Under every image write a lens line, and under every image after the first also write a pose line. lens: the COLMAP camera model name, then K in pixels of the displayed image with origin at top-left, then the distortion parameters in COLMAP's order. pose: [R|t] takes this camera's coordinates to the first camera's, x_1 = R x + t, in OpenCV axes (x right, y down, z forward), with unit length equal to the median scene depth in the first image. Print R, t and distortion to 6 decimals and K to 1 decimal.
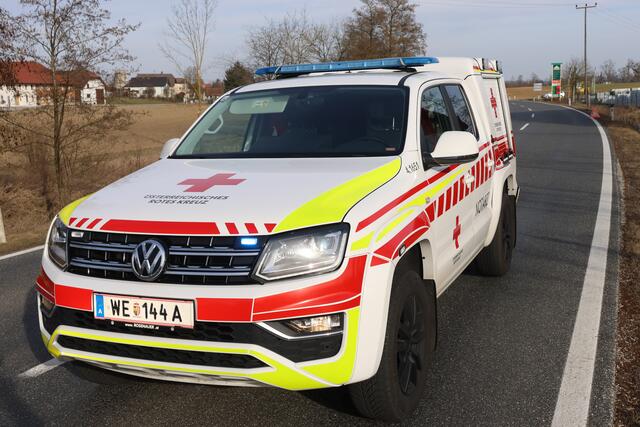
lens RADIAL K [[878.0, 0, 320.0], [0, 878.0, 213.5], [0, 0, 1]] dist [0.028716, 0.049211]
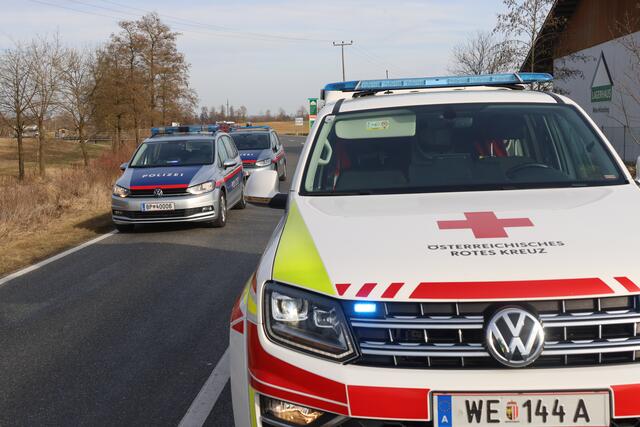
lens RADIAL K [[878.0, 0, 320.0], [0, 878.0, 213.5], [0, 0, 1]] dist [0.028716, 0.049211]
pose [[0.917953, -0.033292, 0.395290, -0.604083], [0.050431, 0.998181, -0.033045, -0.029760], [-0.393471, 0.050269, 0.917962, 0.410483]]
